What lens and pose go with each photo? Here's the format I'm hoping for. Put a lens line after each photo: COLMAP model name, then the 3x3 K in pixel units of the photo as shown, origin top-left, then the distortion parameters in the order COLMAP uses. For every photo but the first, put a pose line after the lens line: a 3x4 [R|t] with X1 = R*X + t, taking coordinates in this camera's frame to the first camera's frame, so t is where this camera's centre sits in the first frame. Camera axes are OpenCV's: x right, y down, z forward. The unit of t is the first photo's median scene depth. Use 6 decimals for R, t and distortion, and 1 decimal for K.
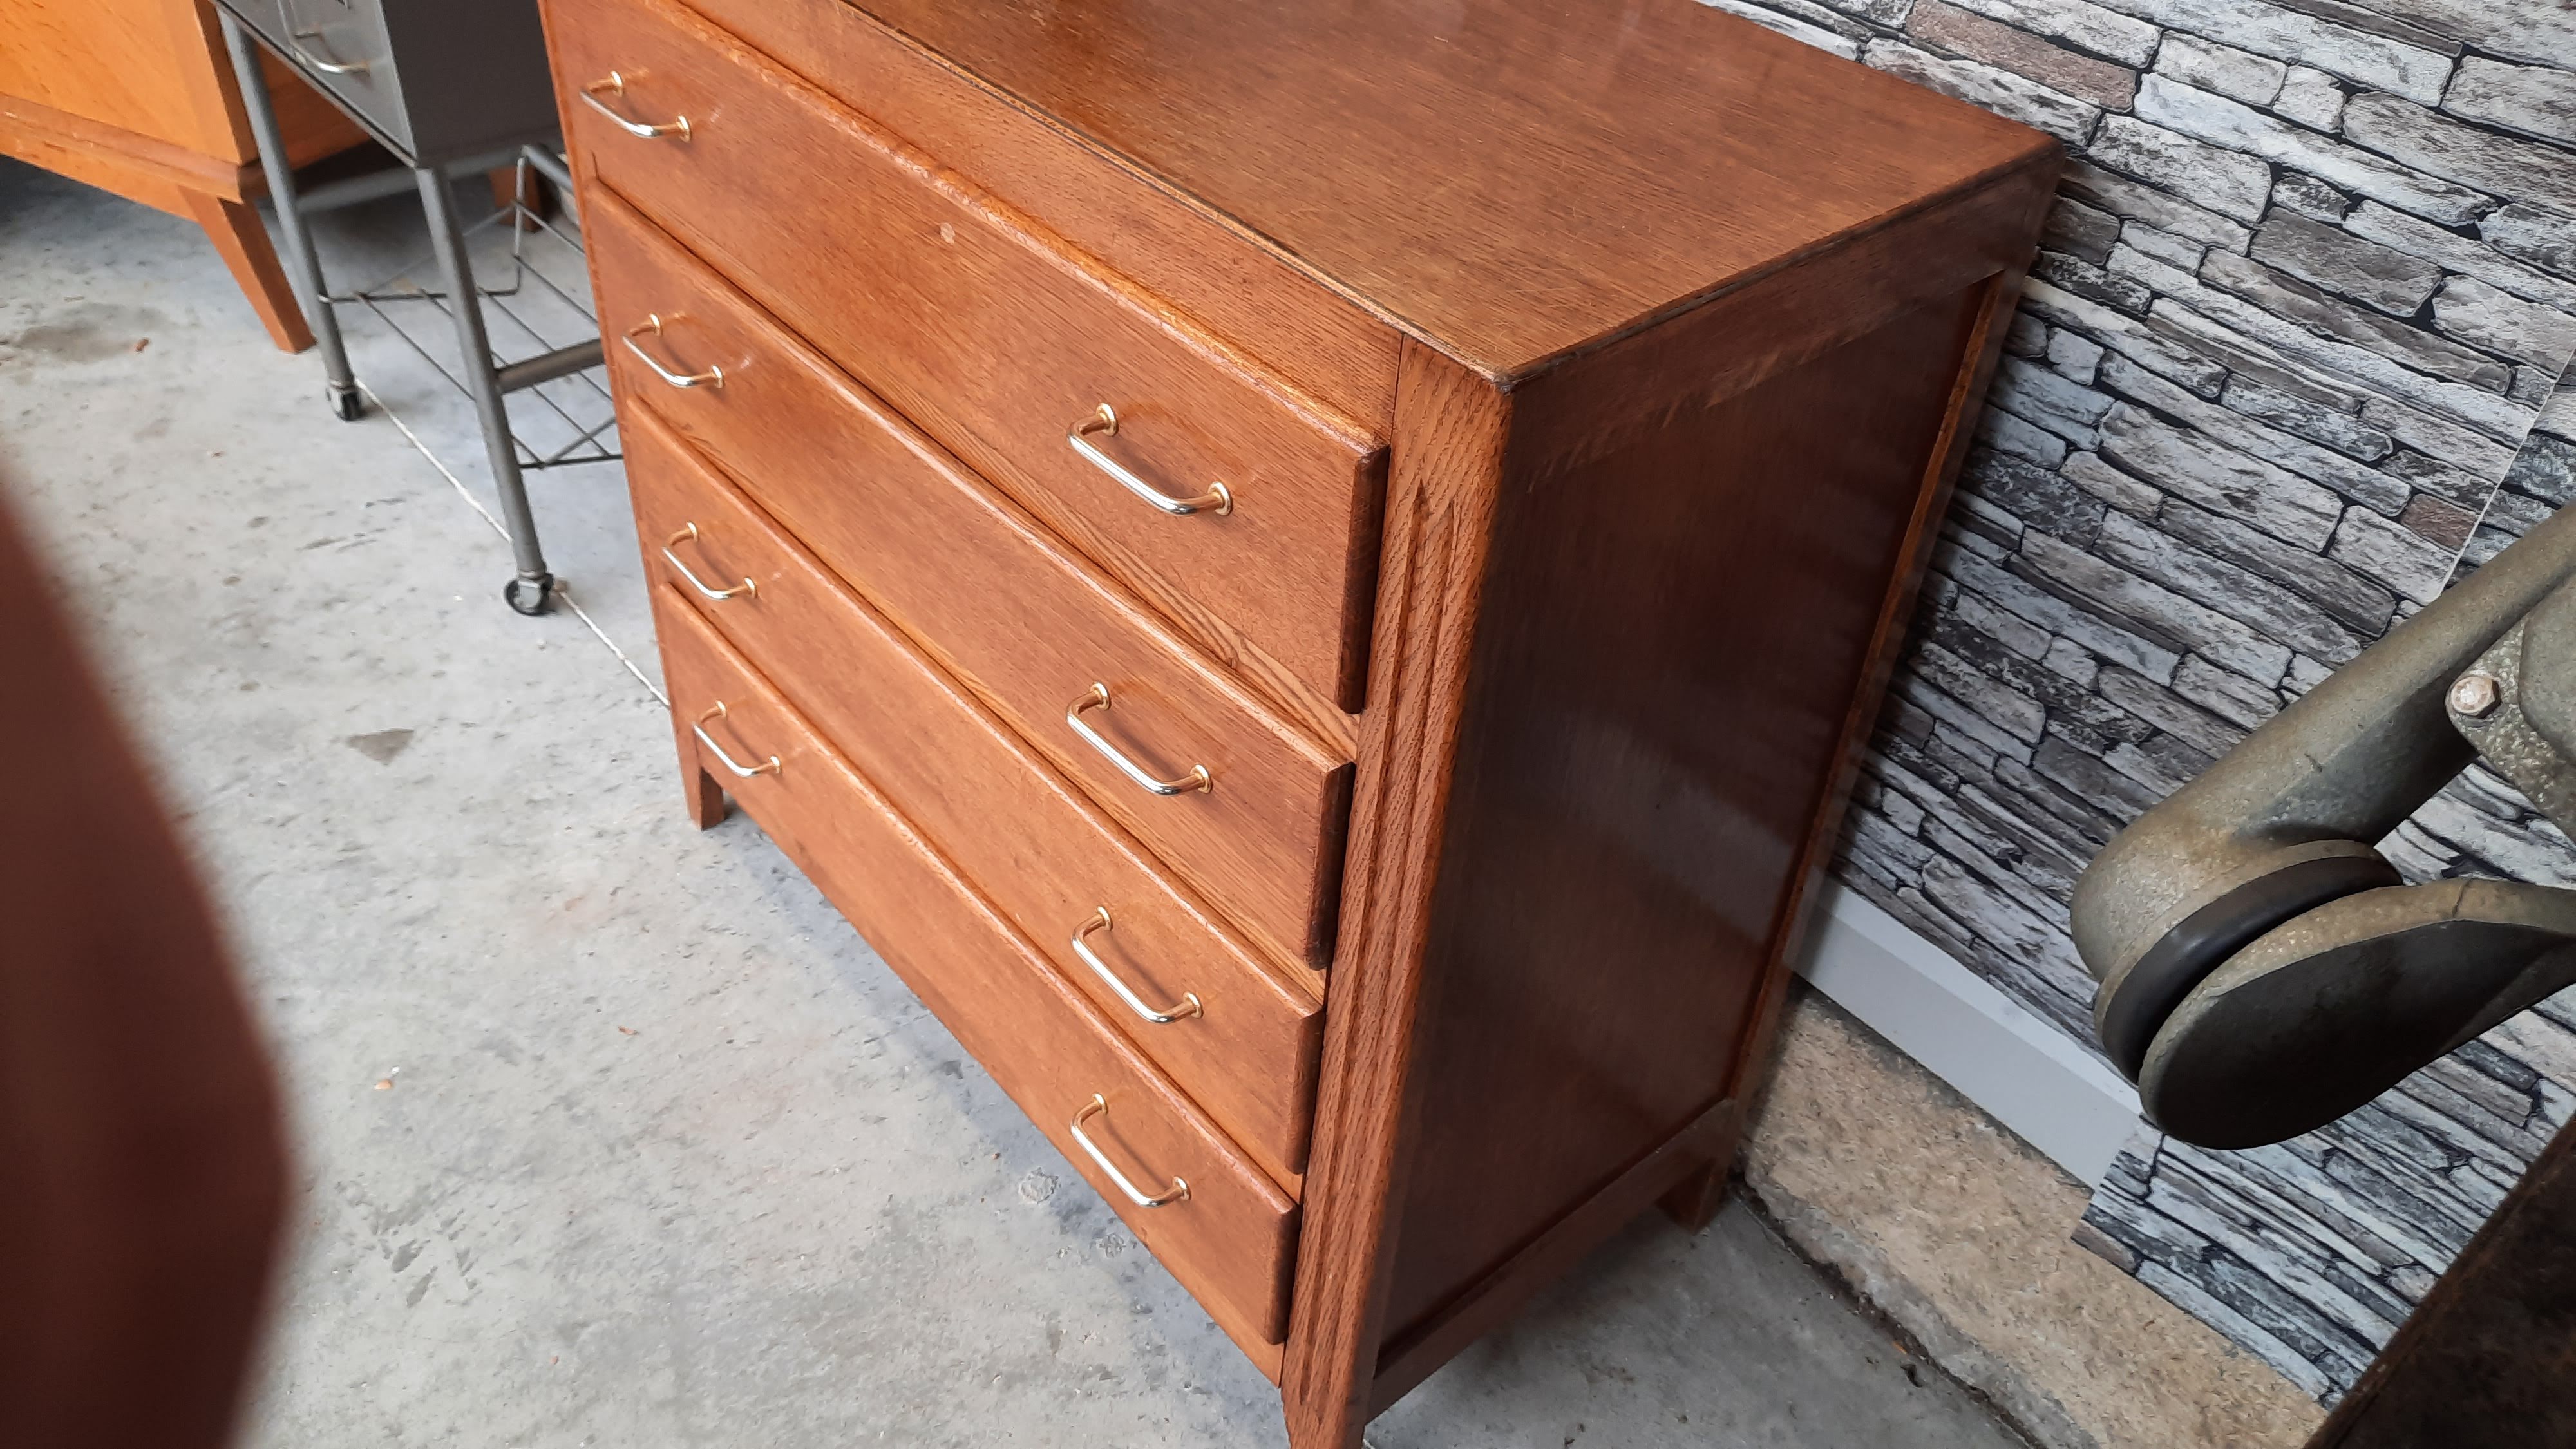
lens RADIAL K [[1897.5, 0, 1305.0], [0, 1897.5, 717.1], [0, 0, 1]] dist [0.043602, -0.047917]
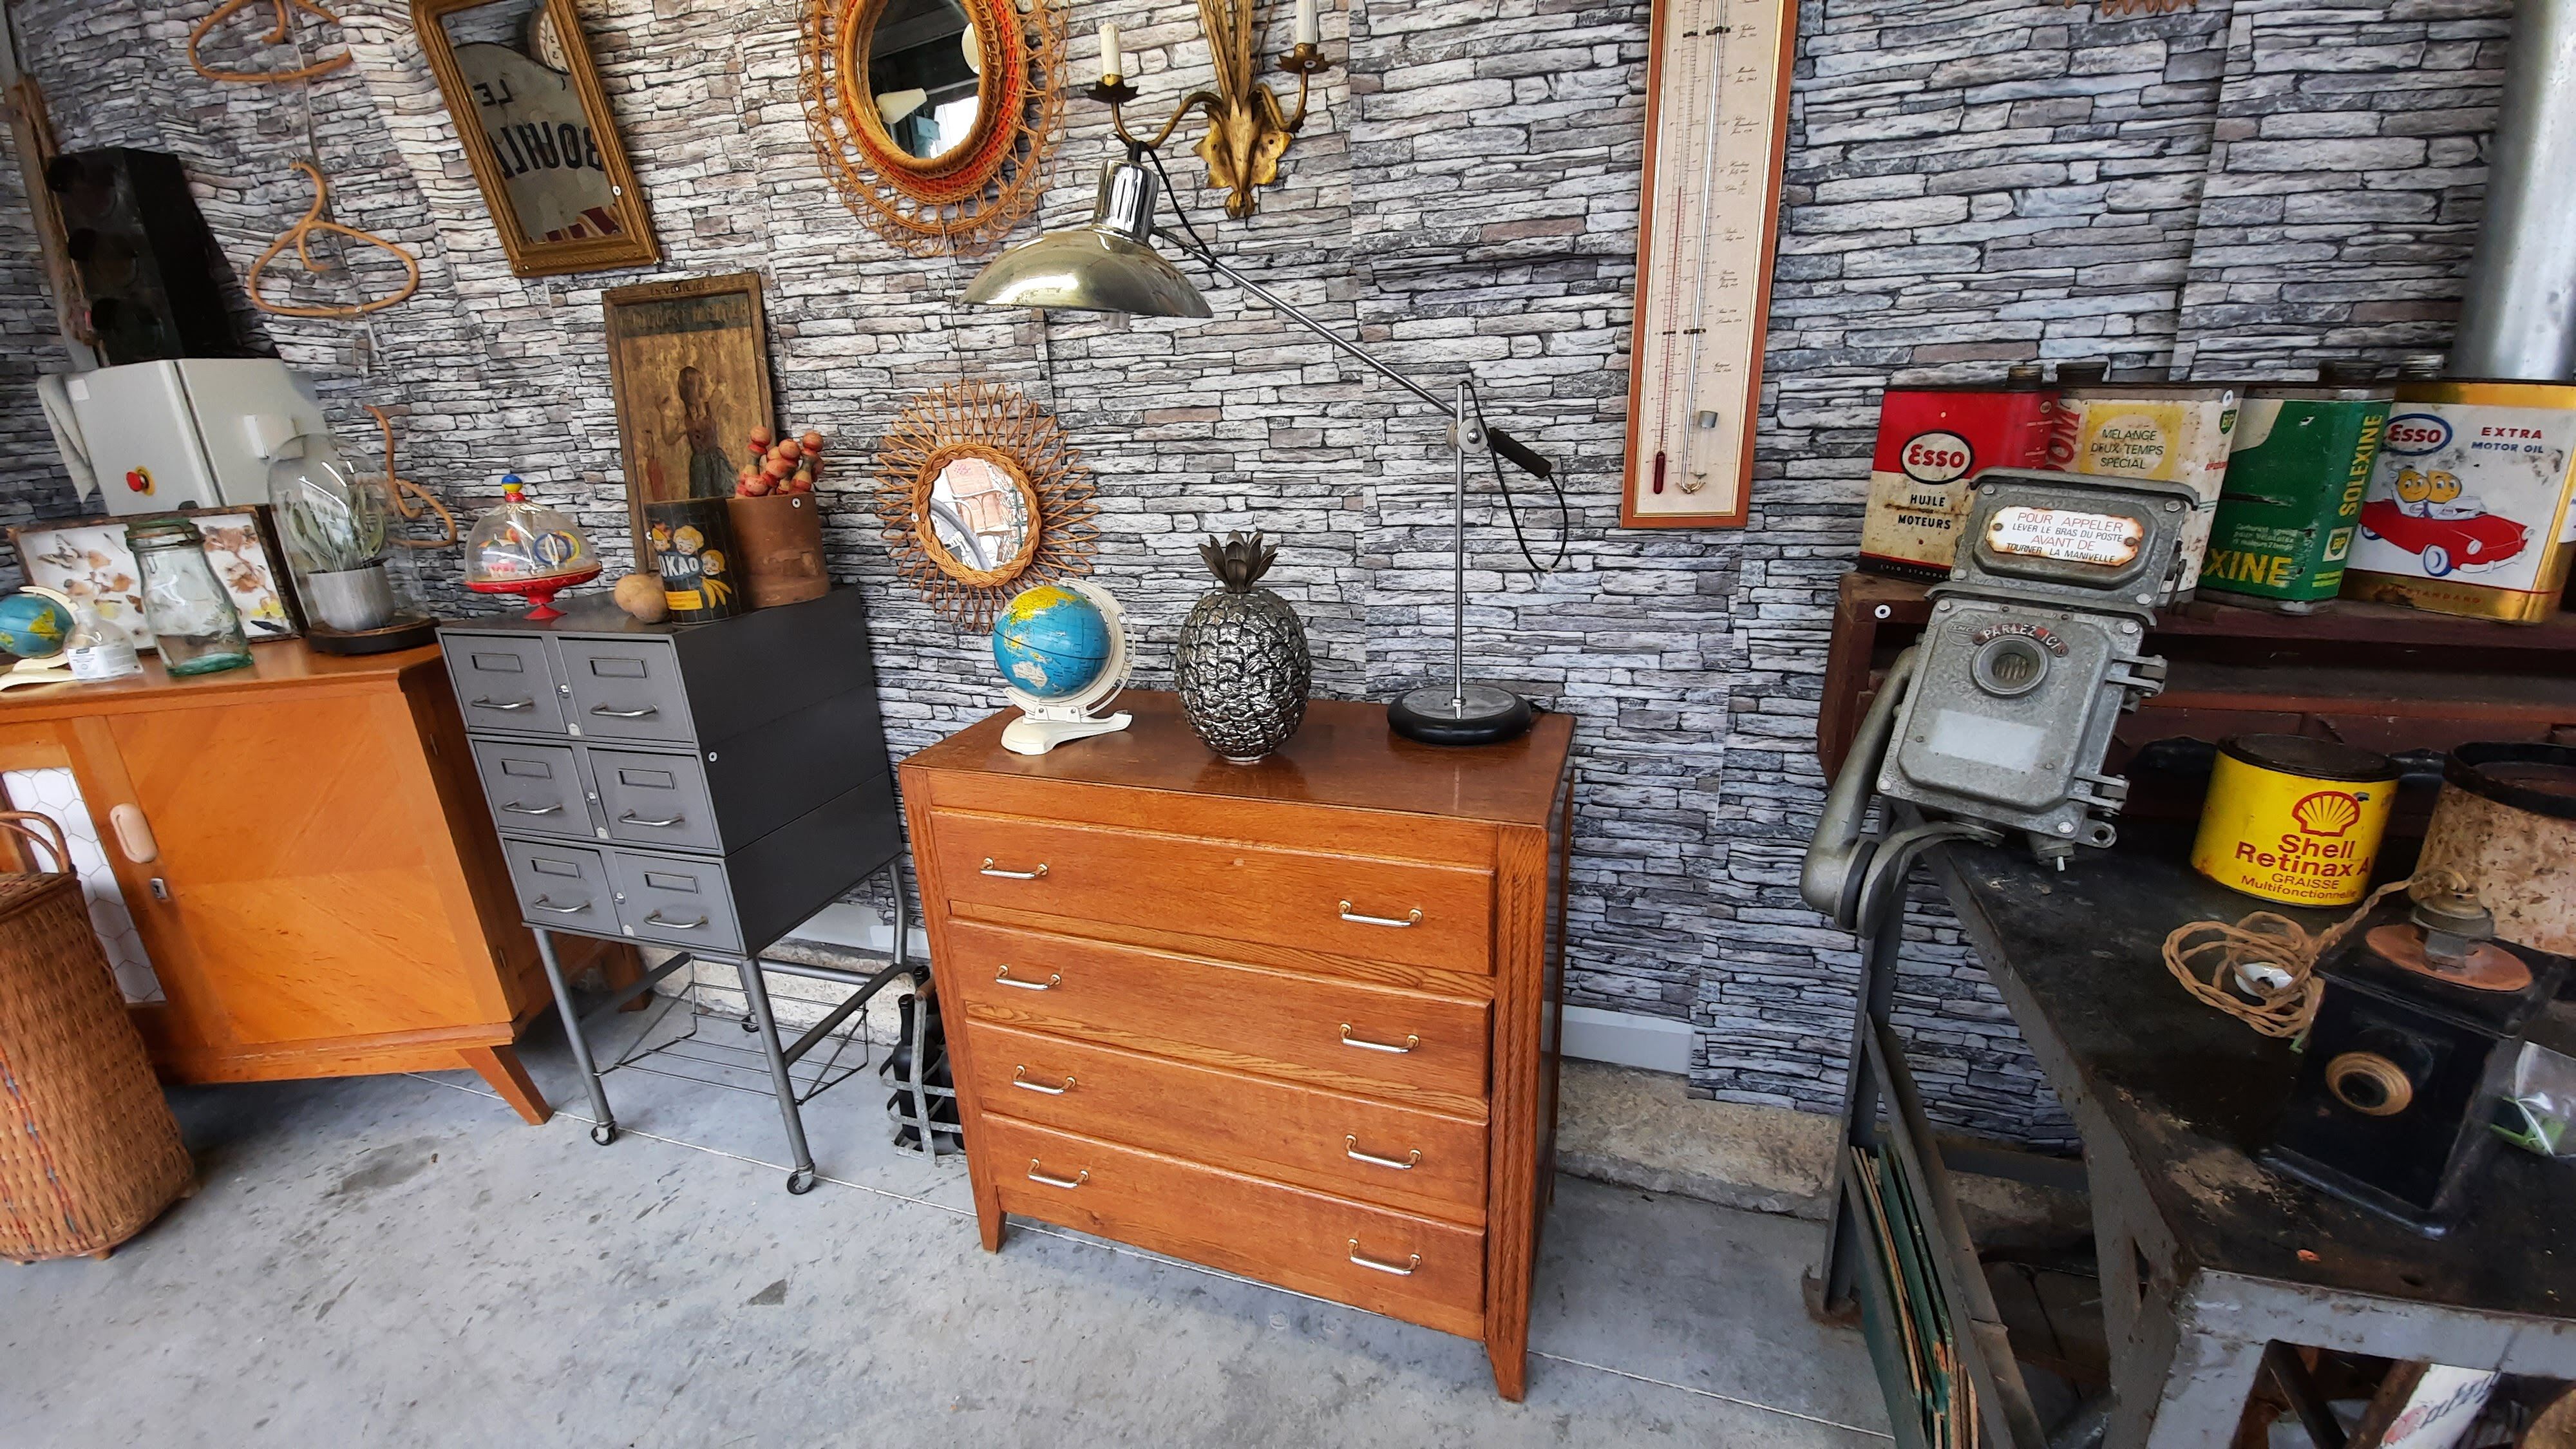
lens RADIAL K [[1023.3, 0, 1275.9], [0, 1023.3, 720.2], [0, 0, 1]] dist [-0.008236, -0.004546]
pose [[0.859774, -0.259230, 0.439987, -0.653068], [0.397886, 0.880132, -0.258951, -0.040833], [-0.320118, 0.397703, 0.859858, -0.224184]]
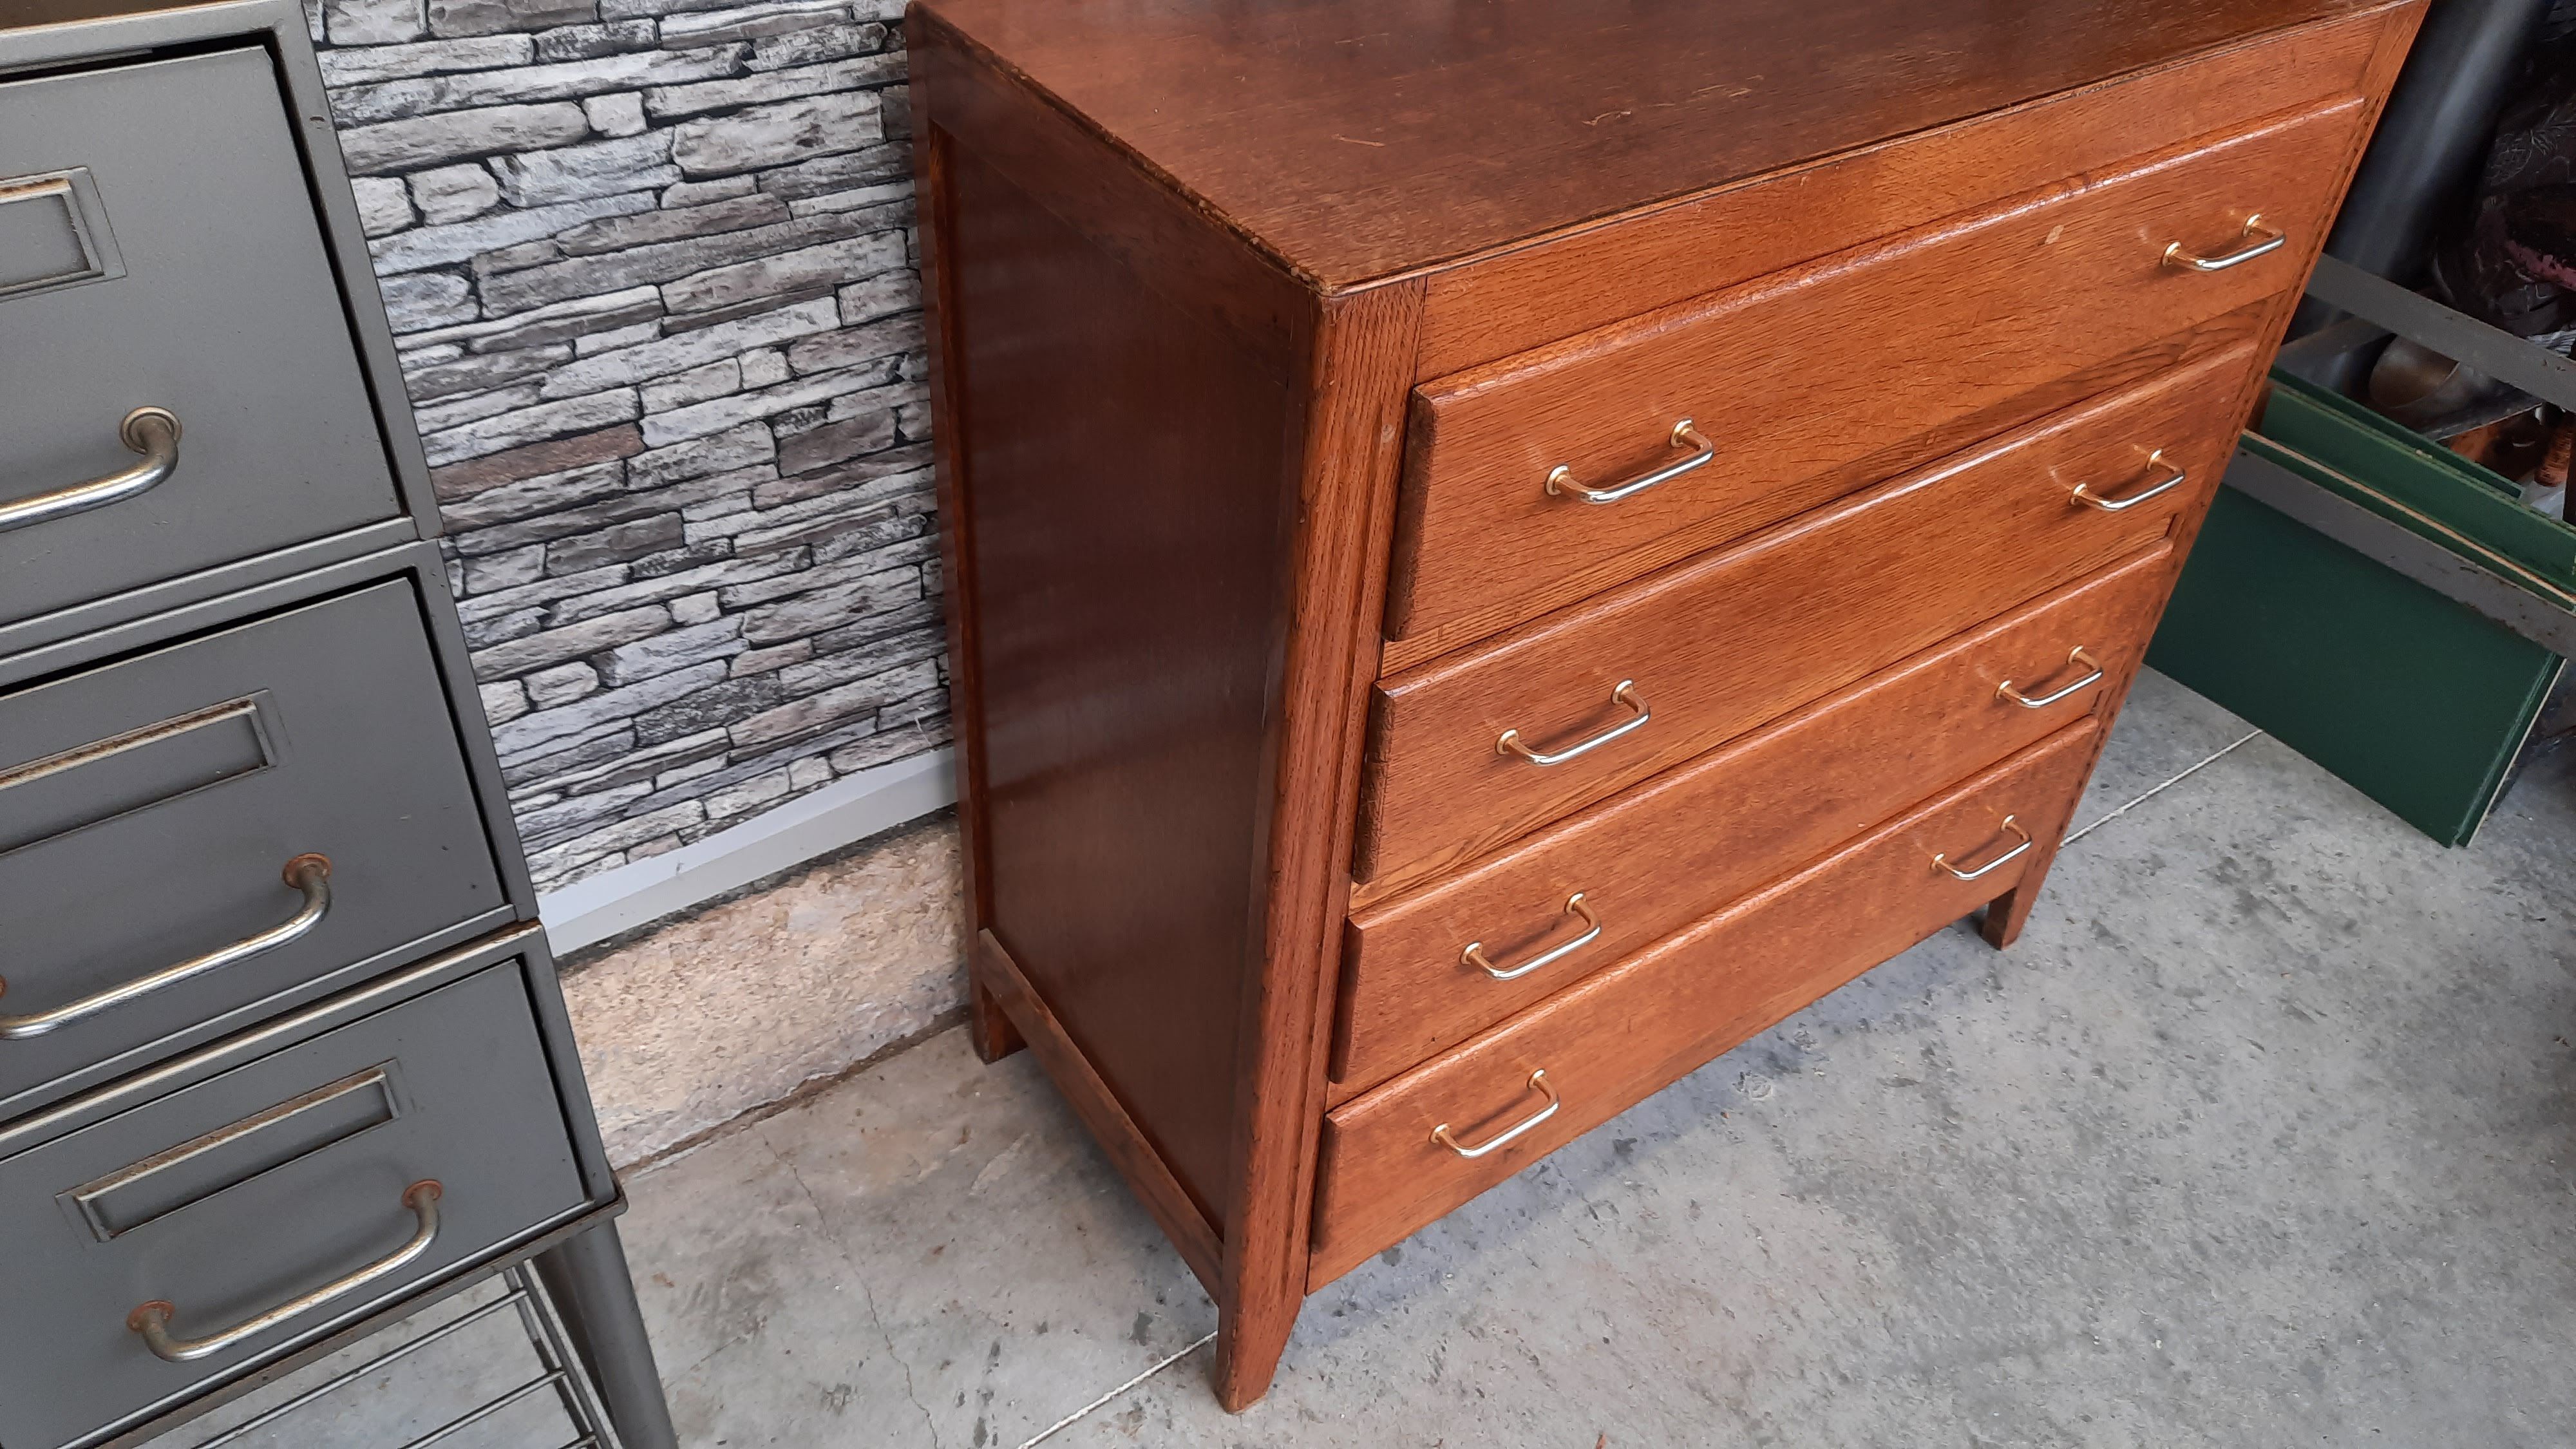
lens RADIAL K [[1897.5, 0, 1301.2], [0, 1897.5, 704.5], [0, 0, 1]] dist [0.043602, -0.047917]
pose [[0.103389, -0.667541, 0.737360, -1.217824], [0.582981, 0.641315, 0.498847, -0.873803], [-0.805881, 0.378292, 0.455469, 0.915861]]
